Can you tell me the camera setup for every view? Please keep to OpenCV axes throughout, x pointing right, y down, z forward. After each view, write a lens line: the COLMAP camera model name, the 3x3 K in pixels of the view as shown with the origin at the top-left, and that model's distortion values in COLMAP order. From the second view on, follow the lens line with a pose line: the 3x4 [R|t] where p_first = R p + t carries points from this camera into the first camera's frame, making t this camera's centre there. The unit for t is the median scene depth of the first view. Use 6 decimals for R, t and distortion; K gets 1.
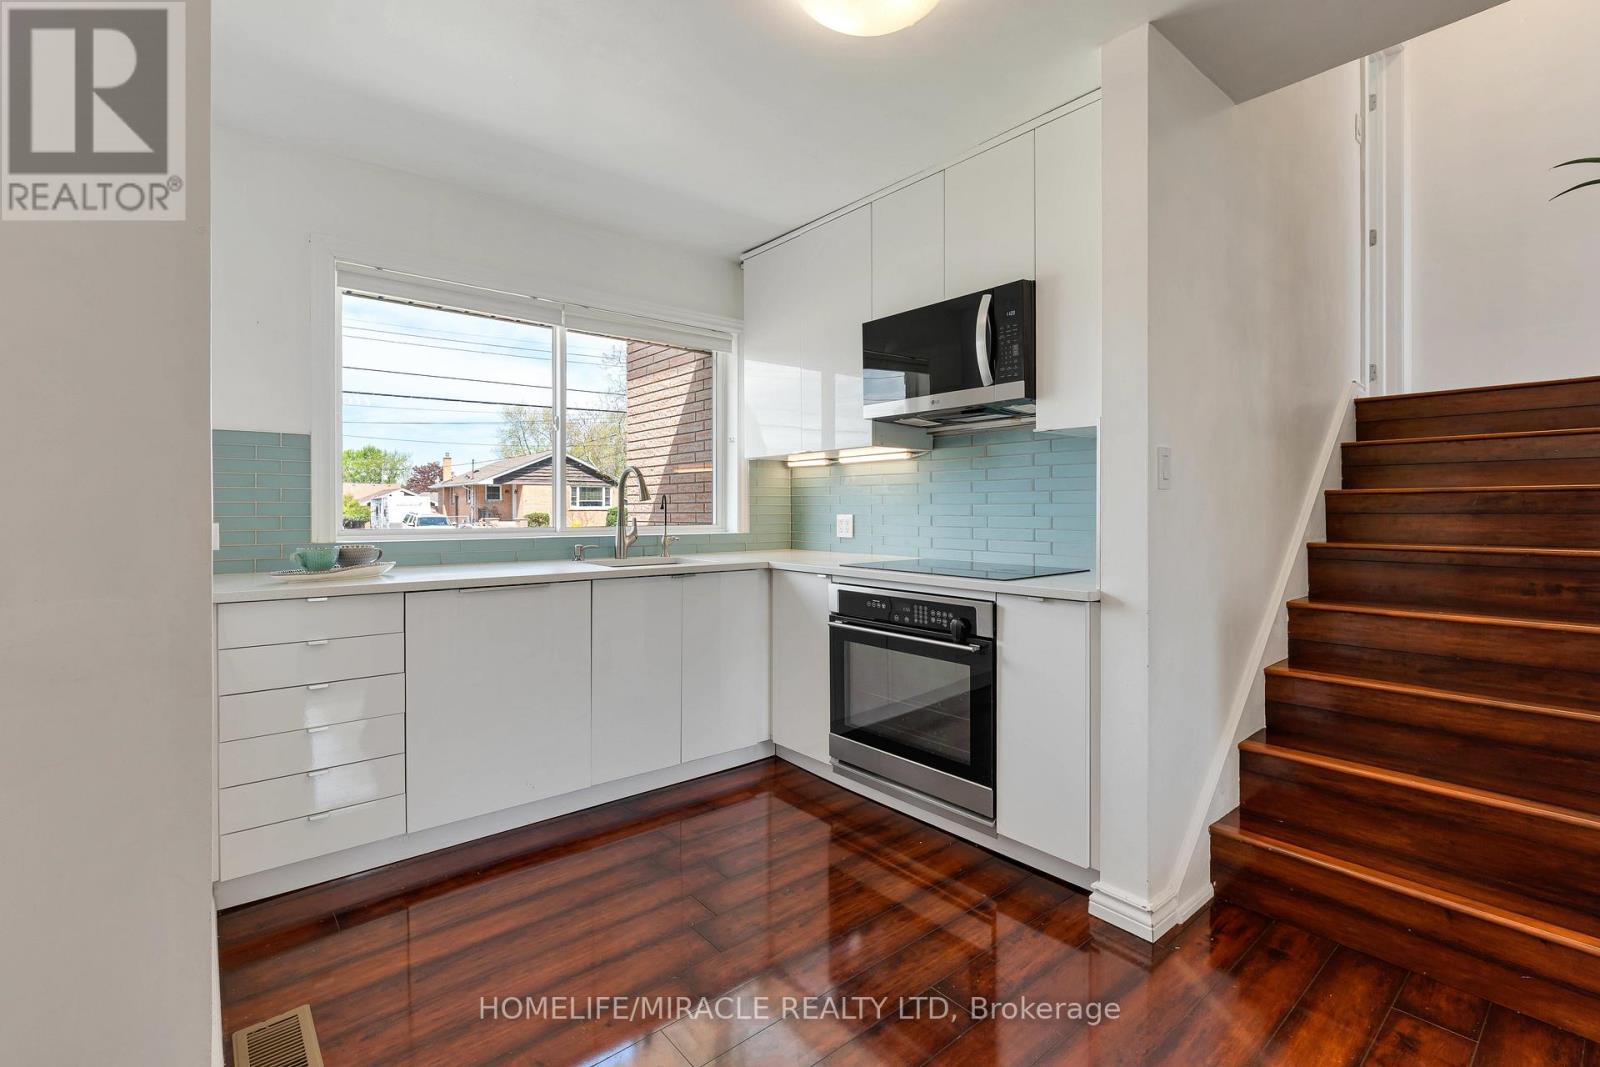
lens RADIAL K [[720.6, 0, 801.9], [0, 720.6, 509.8], [0, 0, 1]] dist [-0.002461, -0.001029]
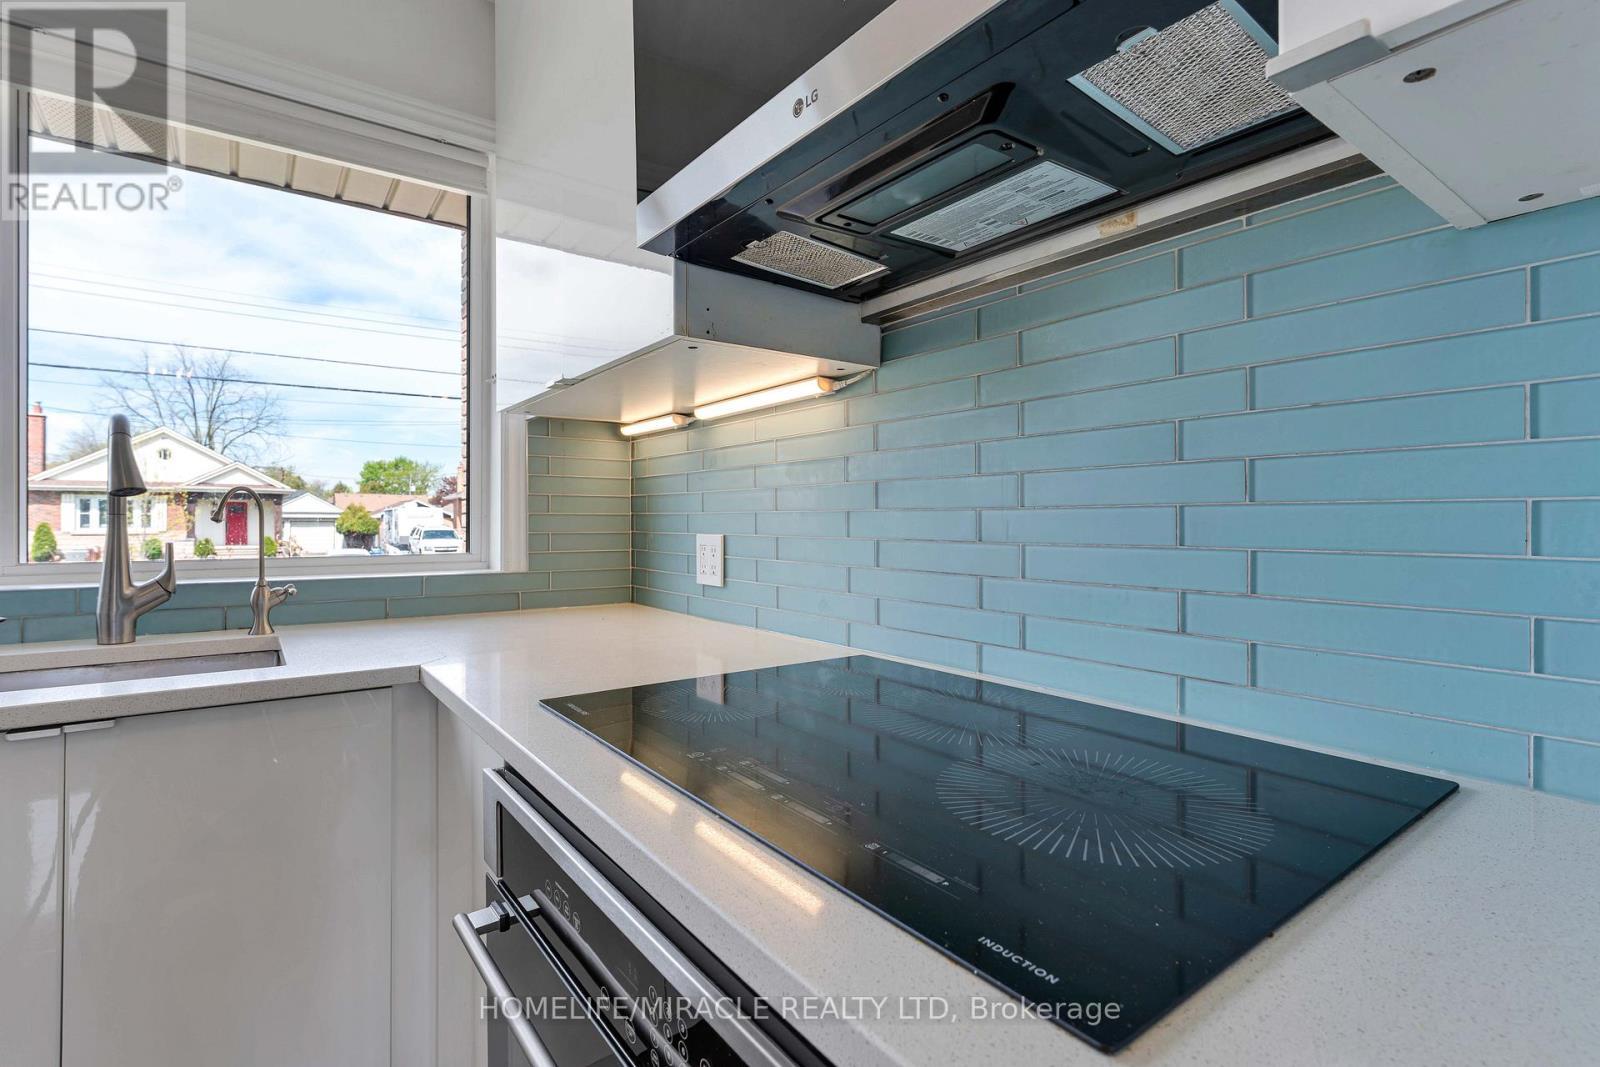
lens RADIAL K [[749.1, 0, 799.2], [0, 749.1, 522.4], [0, 0, 1]] dist [-0.000123, 0.000433]
pose [[0.997900, 0.002244, -0.064730, 0.100692], [-0.002291, 0.999997, -0.000659, -0.000517], [0.064729, 0.000806, 0.997903, 0.369545]]
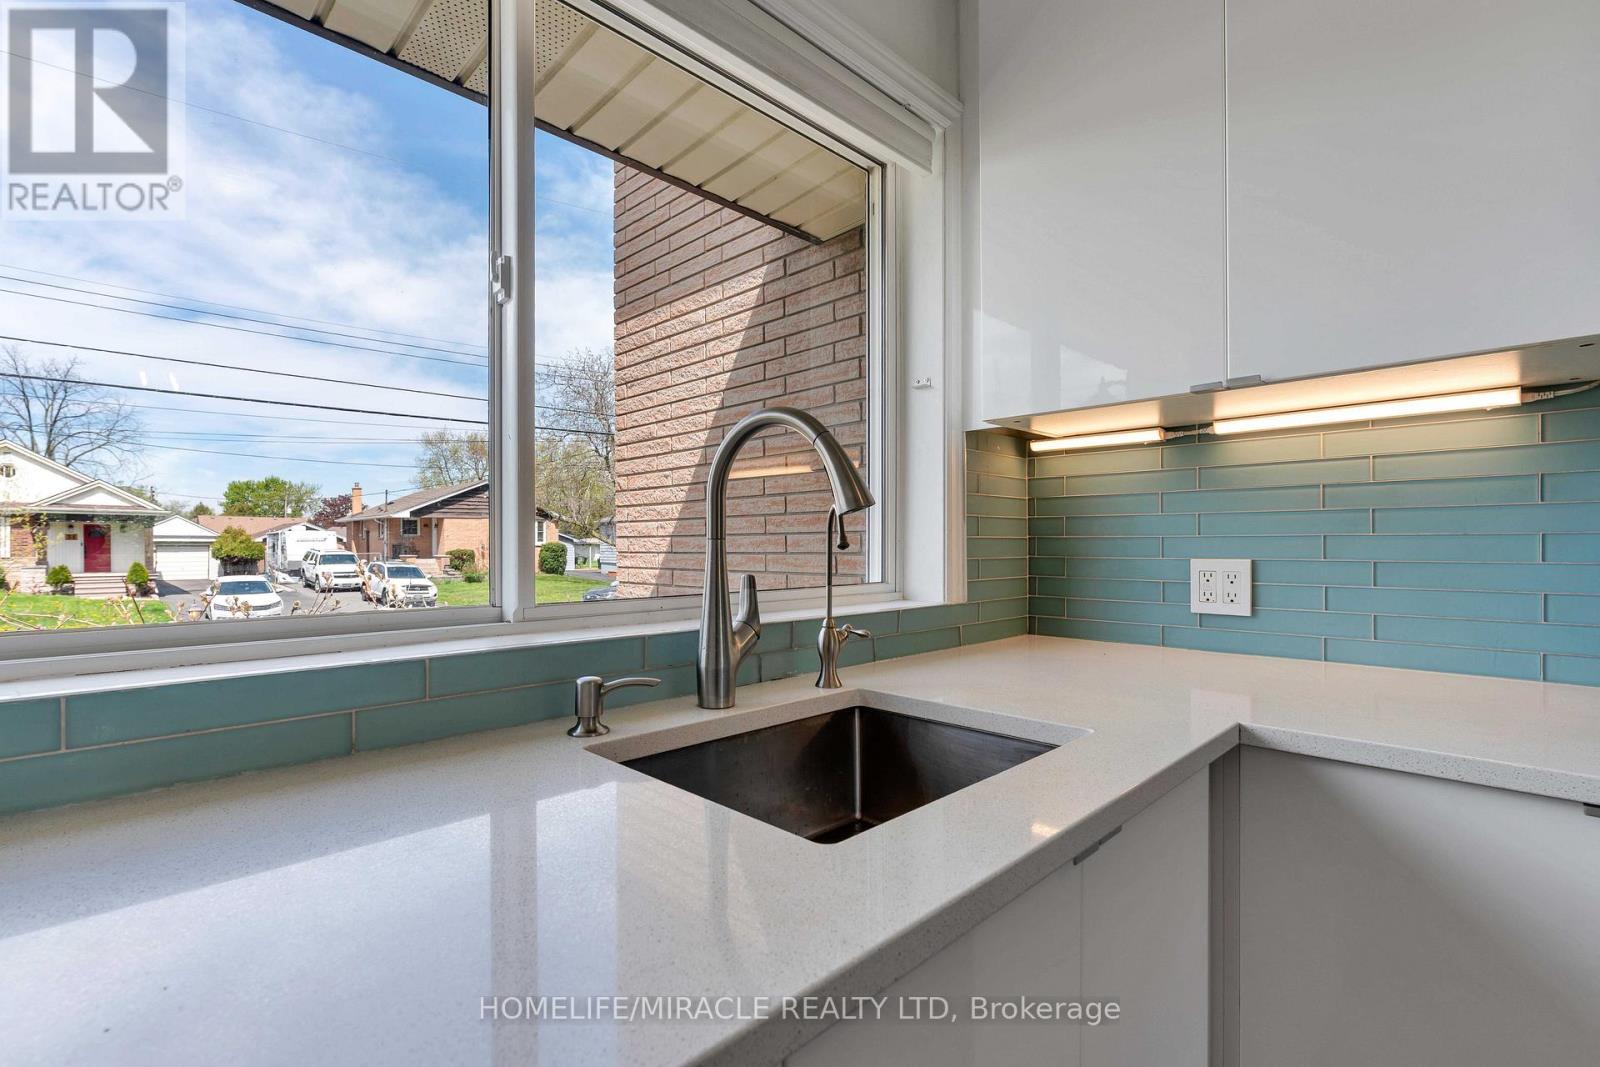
lens RADIAL K [[720.6, 0, 802.3], [0, 720.6, 544.7], [0, 0, 1]] dist [-0.002461, -0.001029]
pose [[0.995944, -0.001863, 0.089952, -0.149515], [0.001914, 0.999998, -0.000480, -0.001307], [-0.089950, 0.000650, 0.995946, 0.420725]]
